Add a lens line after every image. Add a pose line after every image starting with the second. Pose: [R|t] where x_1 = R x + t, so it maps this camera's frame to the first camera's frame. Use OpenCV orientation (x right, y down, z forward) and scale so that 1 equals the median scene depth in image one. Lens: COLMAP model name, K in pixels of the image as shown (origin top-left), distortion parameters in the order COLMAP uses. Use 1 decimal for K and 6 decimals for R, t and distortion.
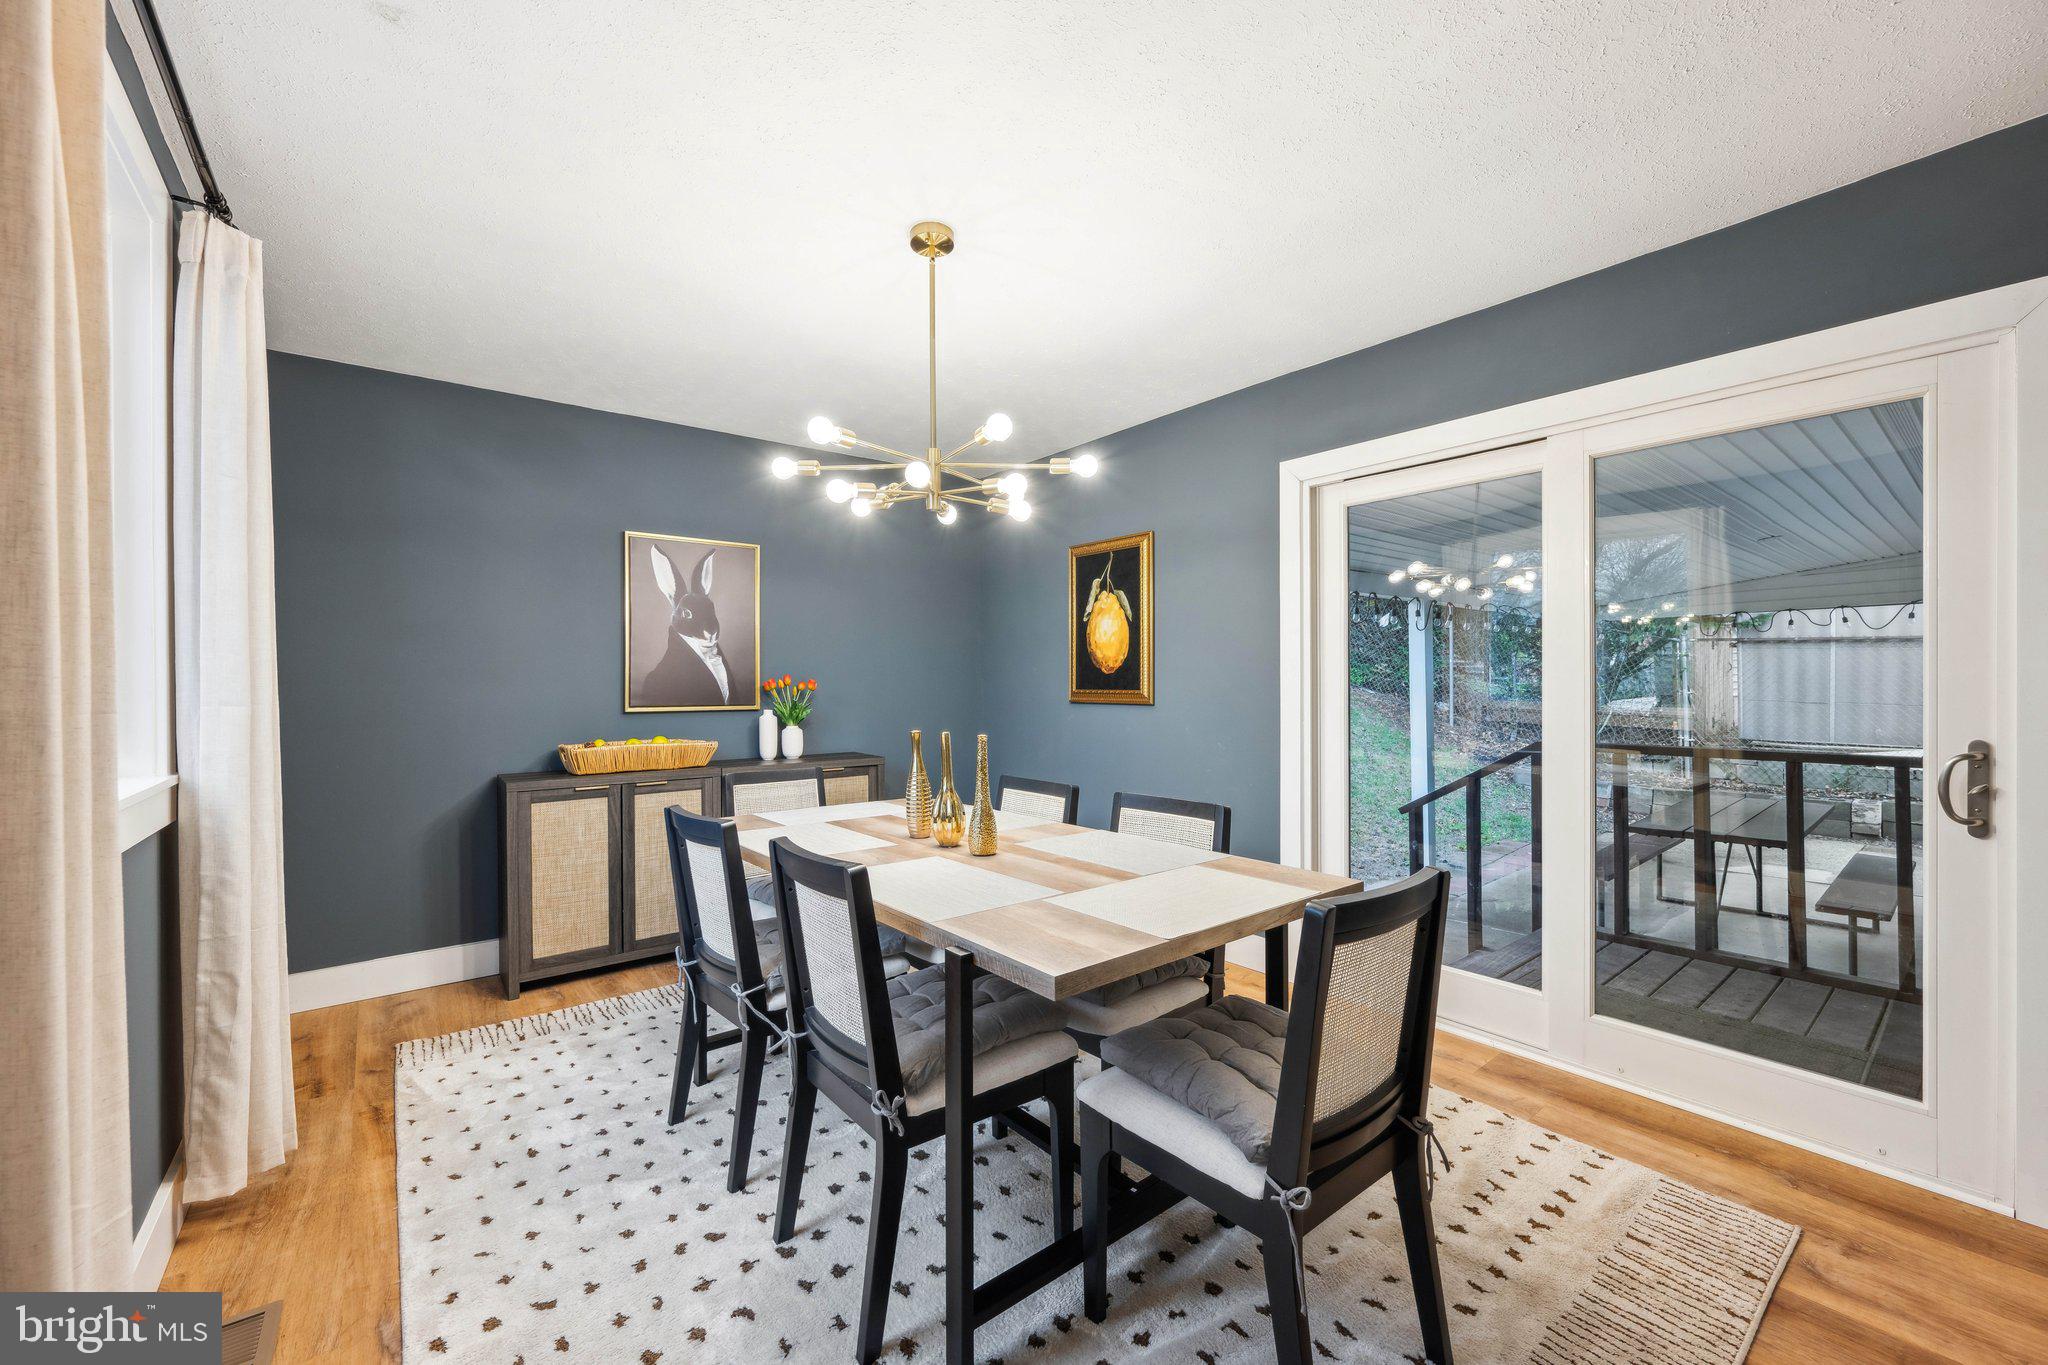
lens RADIAL K [[811.4, 0, 1026.7], [0, 811.4, 686.1], [0, 0, 1]] dist [0.000085, -0.000053]
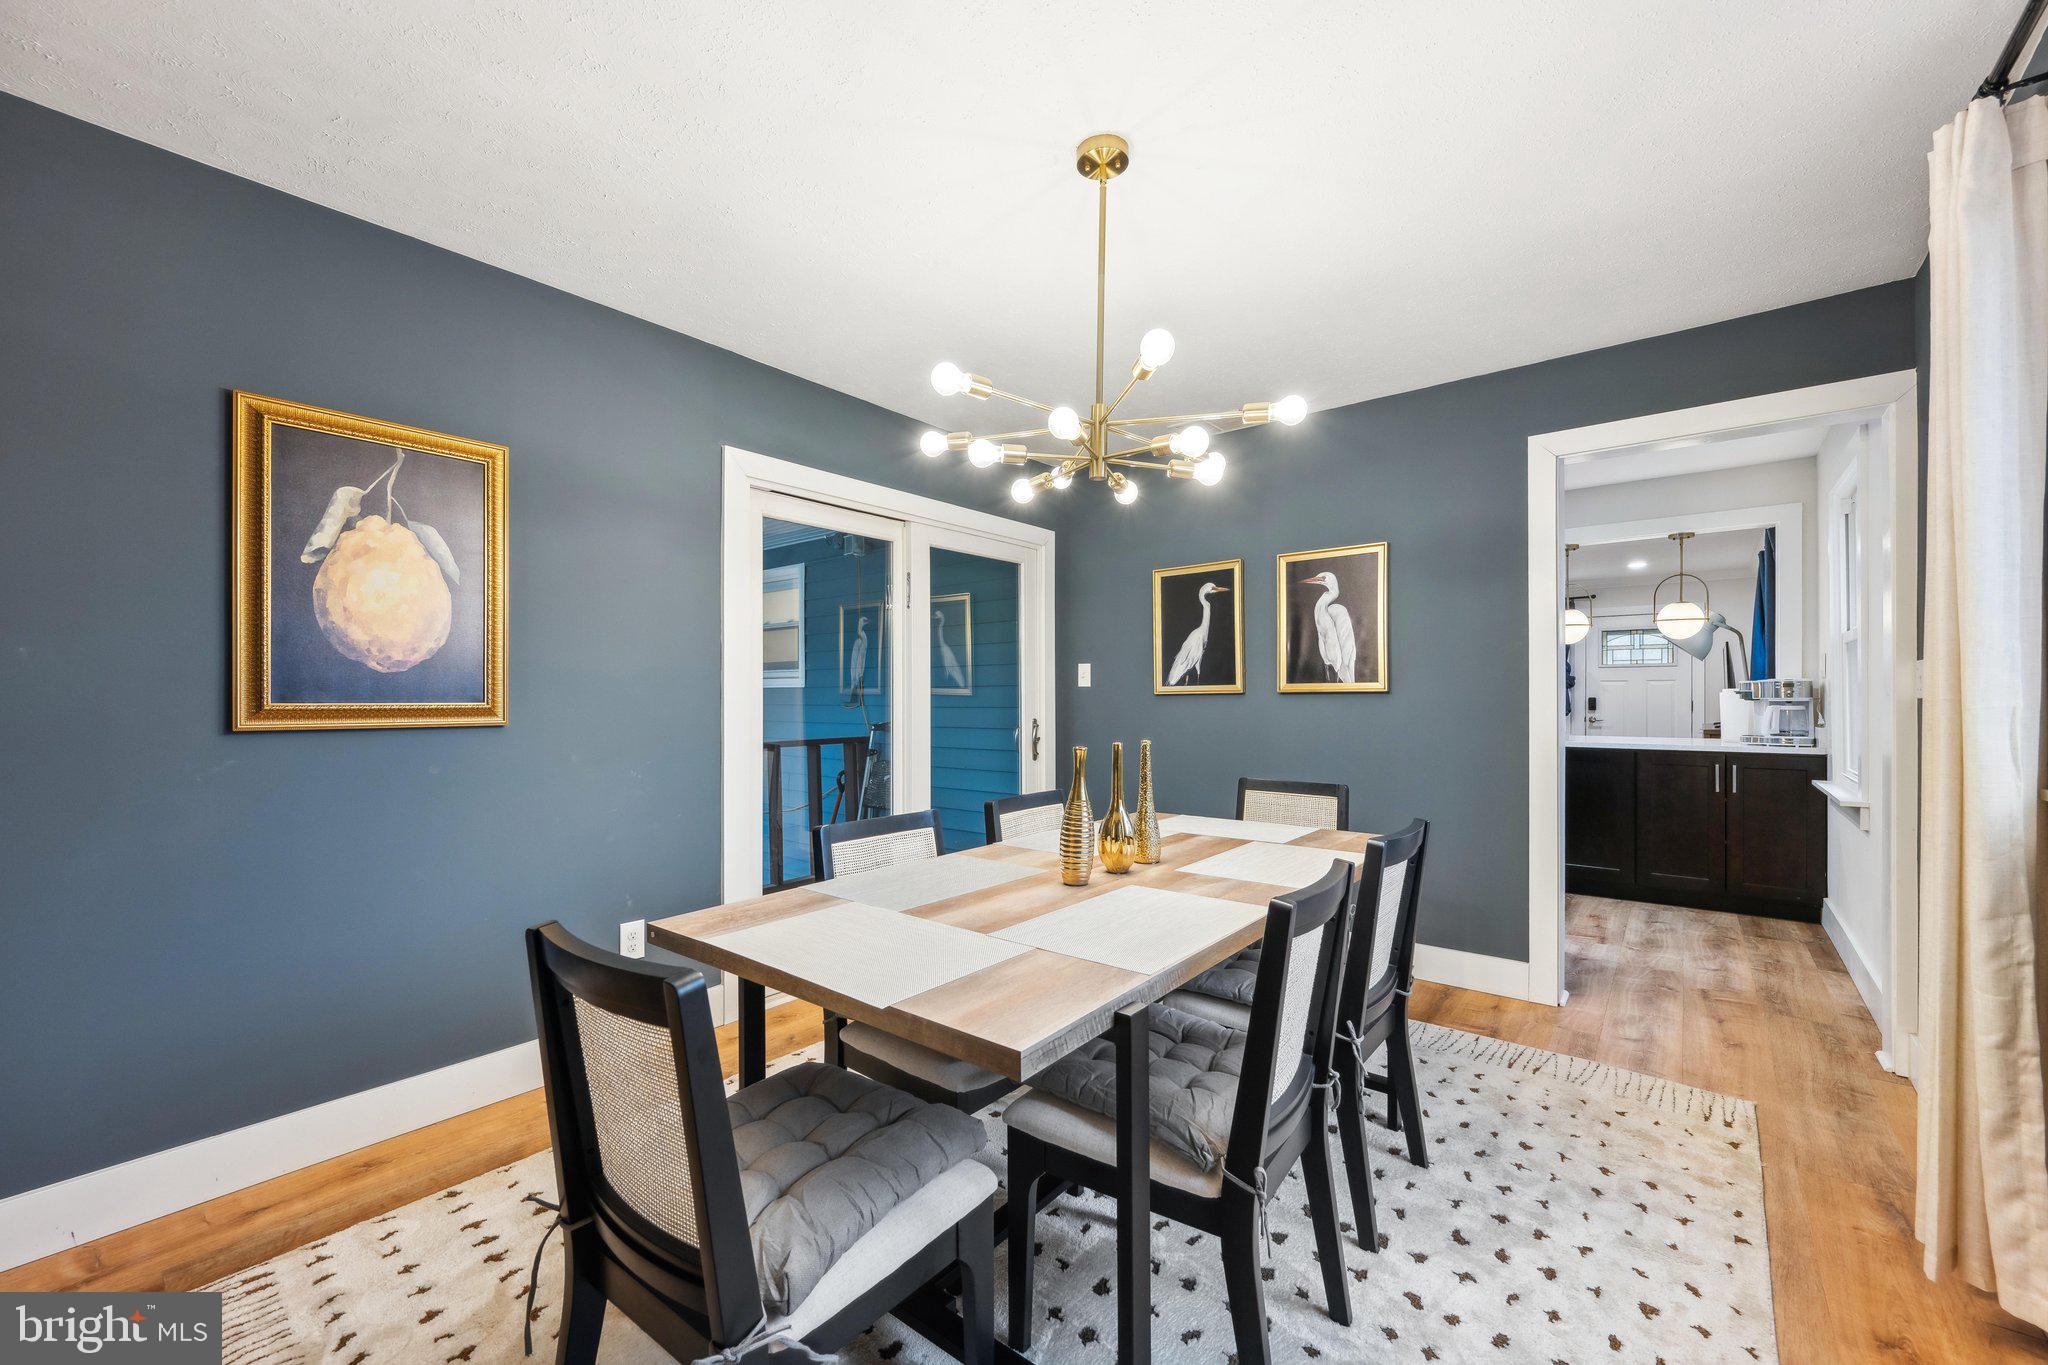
lens RADIAL K [[811.4, 0, 1026.7], [0, 811.4, 686.1], [0, 0, 1]] dist [0.000085, -0.000053]
pose [[-0.210609, 0.014813, 0.977458, -0.529761], [0.004510, 0.999889, -0.014181, 0.003947], [-0.977560, 0.001421, -0.210653, 0.720381]]
